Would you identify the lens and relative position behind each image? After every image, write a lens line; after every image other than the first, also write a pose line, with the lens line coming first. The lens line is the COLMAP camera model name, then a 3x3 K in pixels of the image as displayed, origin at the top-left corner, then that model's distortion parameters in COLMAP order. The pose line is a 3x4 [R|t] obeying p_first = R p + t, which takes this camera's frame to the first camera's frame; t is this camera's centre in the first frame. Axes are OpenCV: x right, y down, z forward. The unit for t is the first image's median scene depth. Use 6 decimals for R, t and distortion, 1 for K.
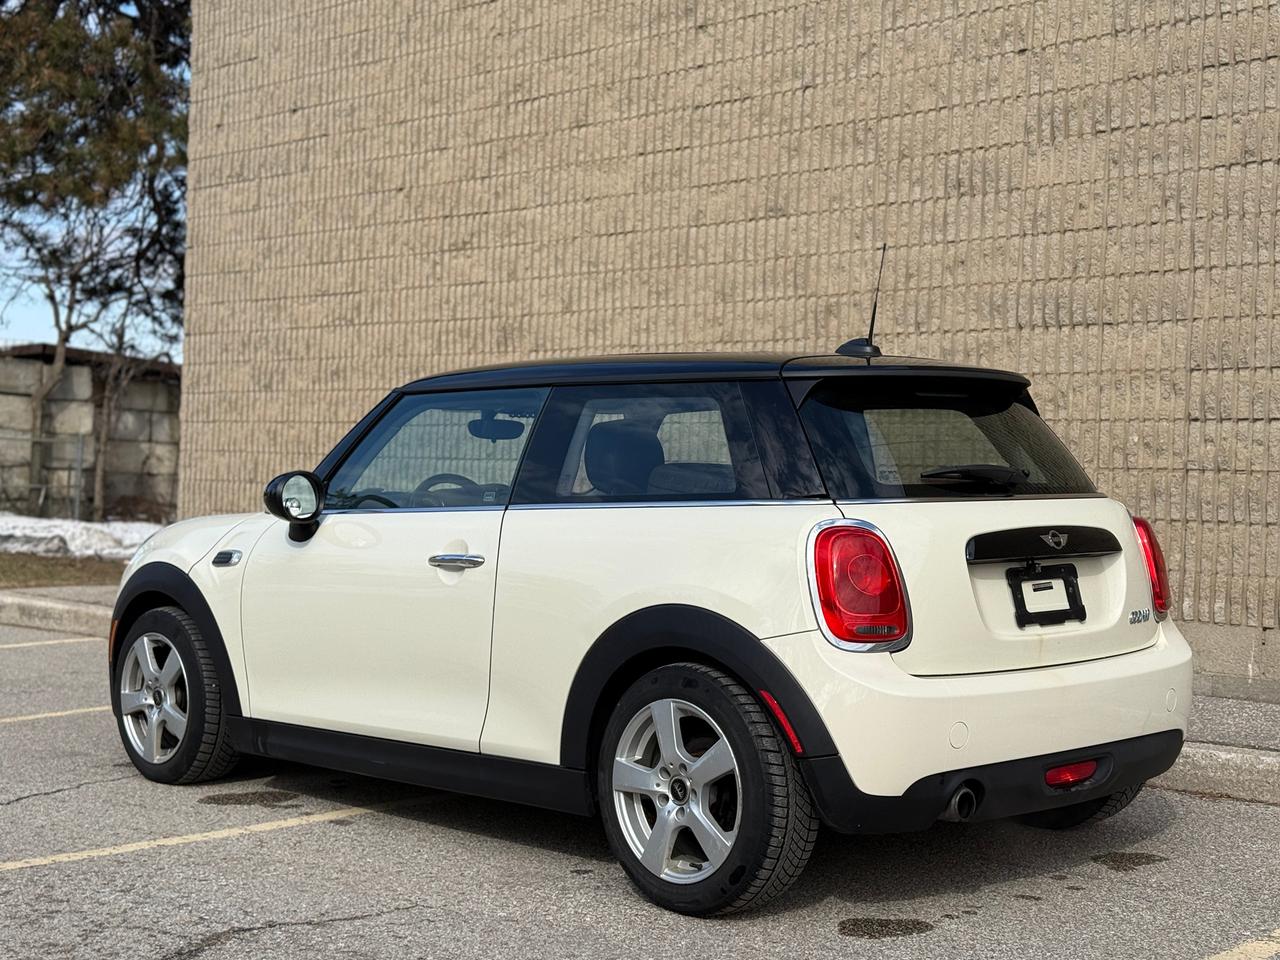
lens RADIAL K [[1798.8, 0, 640.0], [0, 1798.8, 480.0], [0, 0, 1]] dist [0.210994, -0.409572]
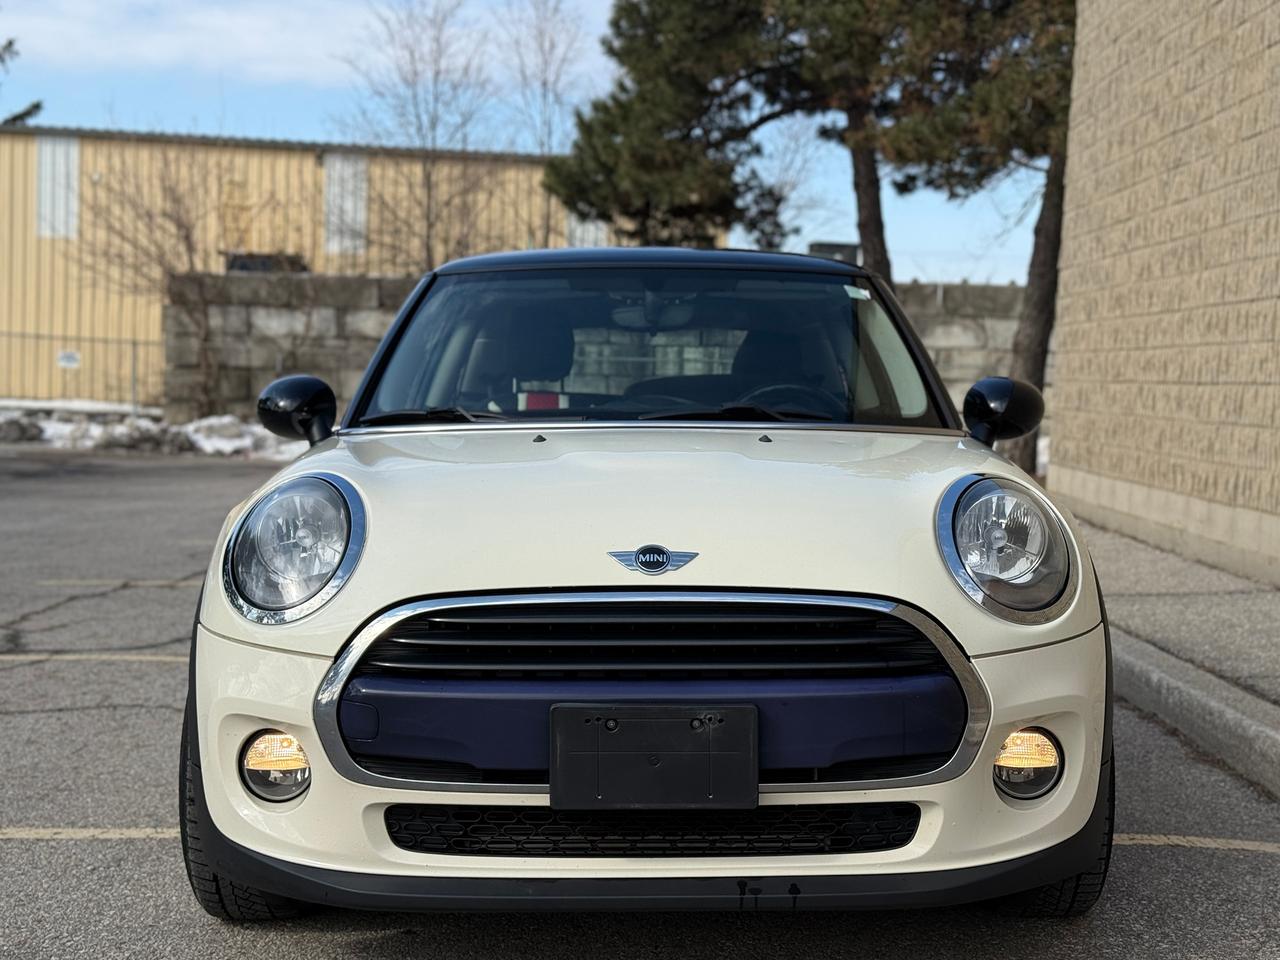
lens RADIAL K [[1804.4, 0, 676.6], [0, 1804.4, 497.0], [0, 0, 1]] dist [0.149423, -0.036346]
pose [[0.705622, 0.042028, -0.707341, 0.477627], [-0.013836, 0.998866, 0.045548, 0.008629], [0.708453, -0.022353, 0.705404, 0.138971]]
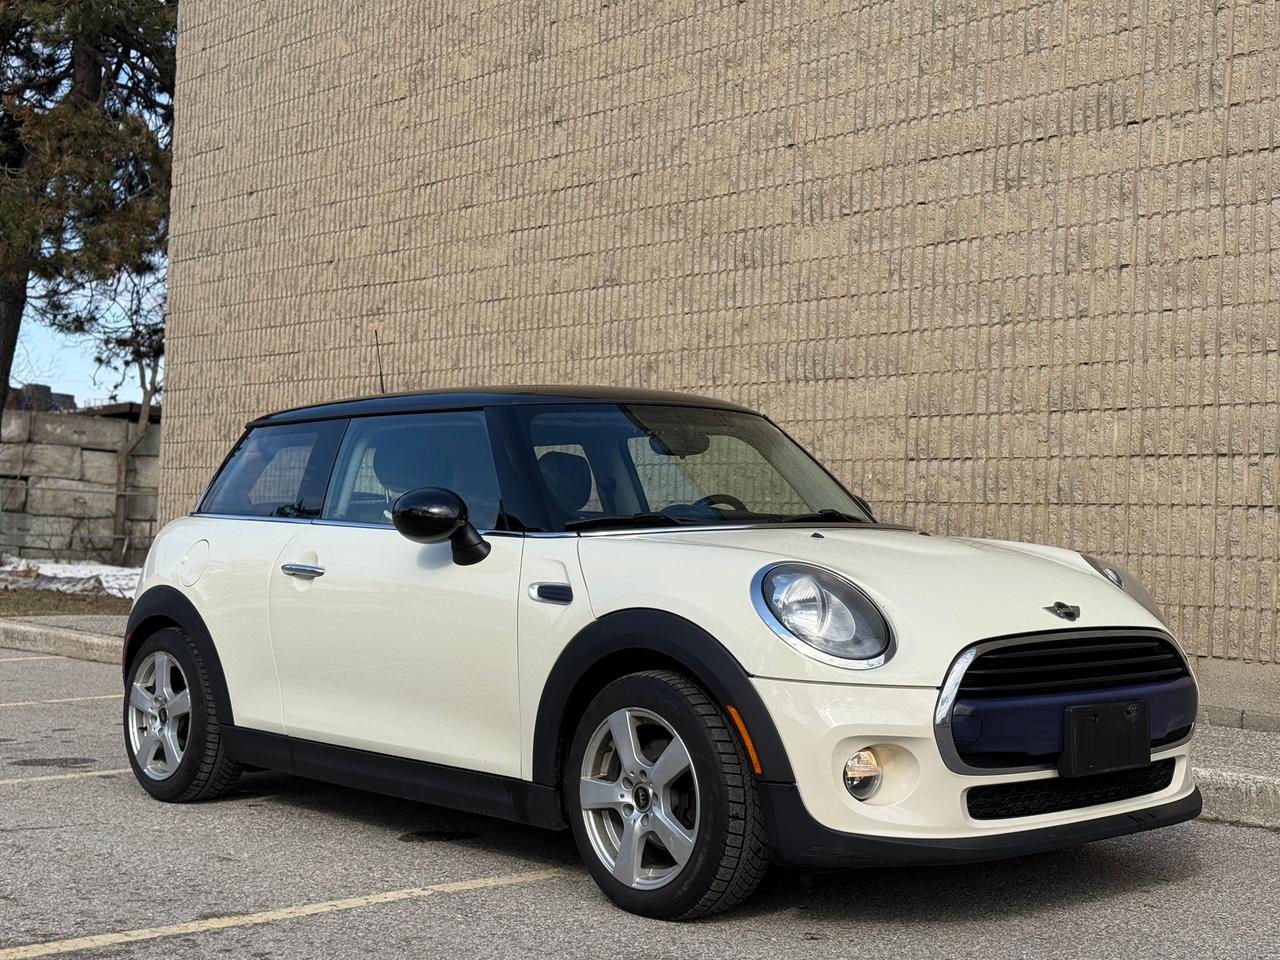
lens RADIAL K [[1798.8, 0, 640.0], [0, 1798.8, 480.0], [0, 0, 1]] dist [0.210994, -0.409572]
pose [[0.997456, 0.000283, -0.071291, 0.171817], [-0.002595, 0.999473, -0.032346, 0.014832], [0.071244, 0.032448, 0.996931, -0.136699]]
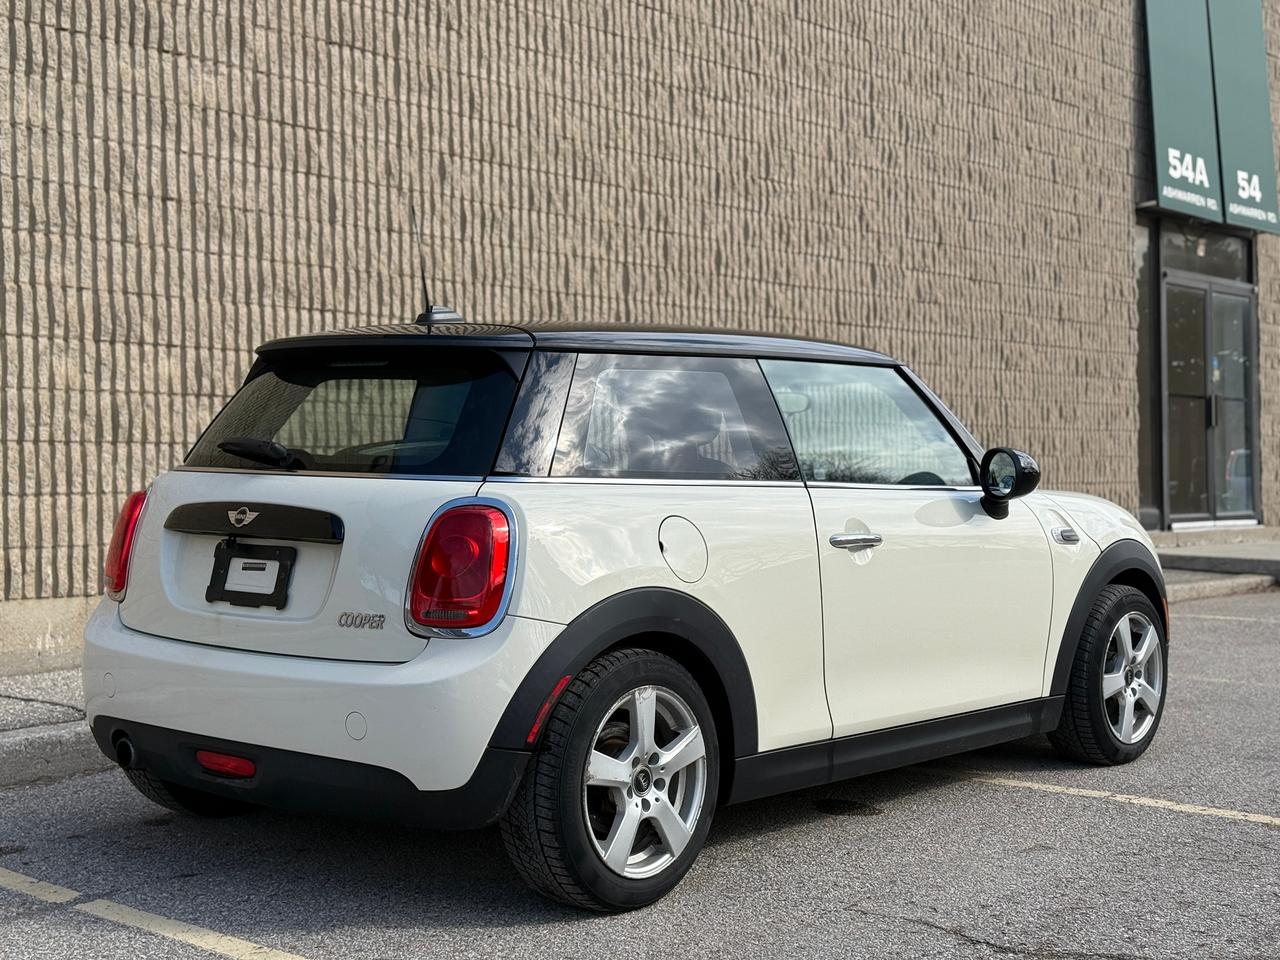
lens RADIAL K [[1769.4, 0, 638.4], [0, 1769.4, 486.5], [0, 0, 1]] dist [0.202179, -0.403222]
pose [[-0.059709, -0.032133, 0.997699, -0.497592], [0.003766, 0.999467, 0.032415, -0.007460], [-0.998209, 0.005693, -0.059556, 0.559685]]
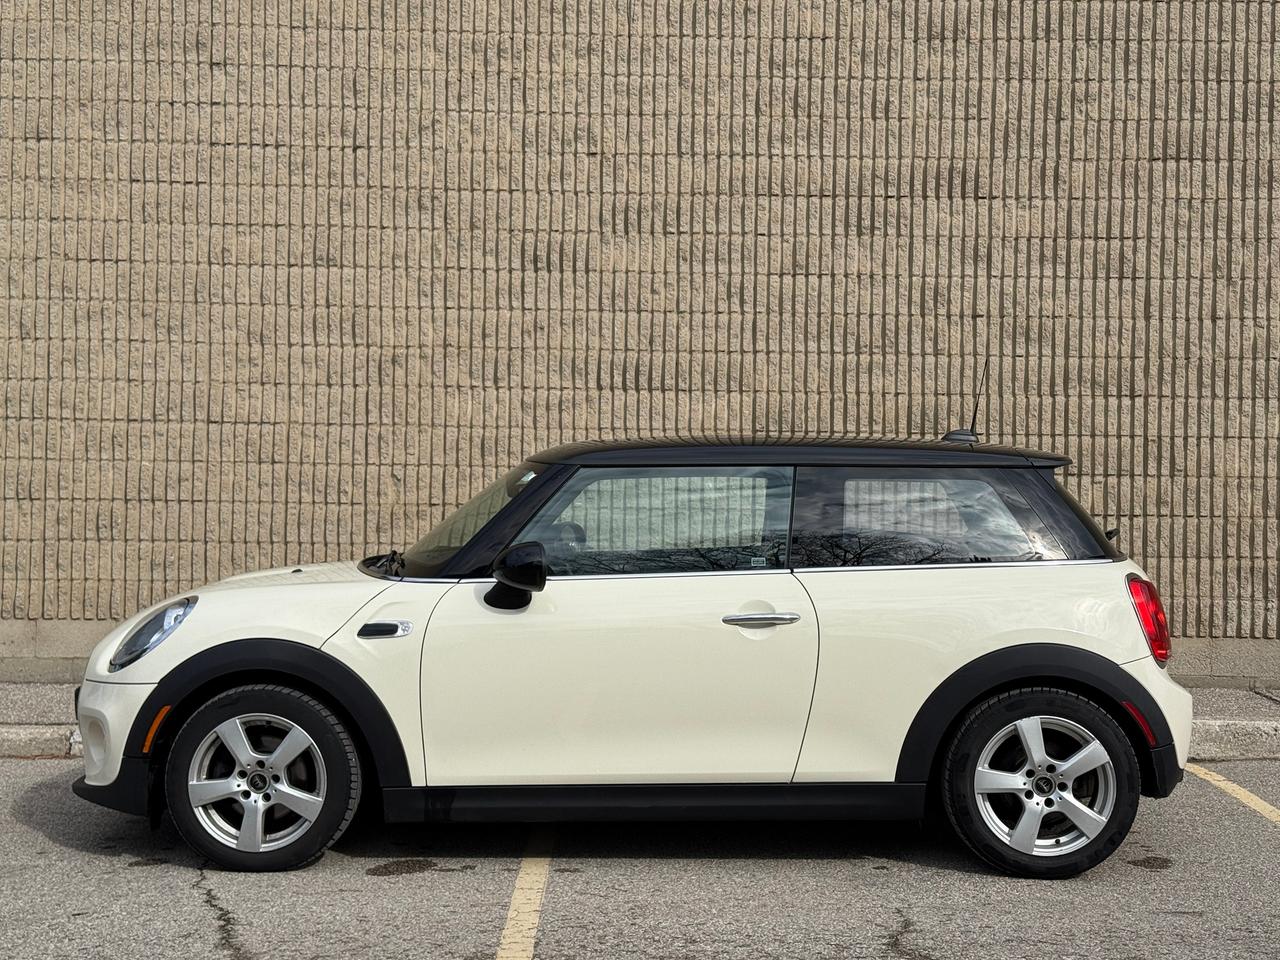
lens RADIAL K [[1816.0, 0, 645.8], [0, 1816.0, 490.7], [0, 0, 1]] dist [0.177028, -0.281051]
pose [[0.709530, -0.013498, 0.704546, -0.526451], [0.005861, 0.999895, 0.013254, -0.028874], [-0.704651, -0.005274, 0.709535, 0.122821]]
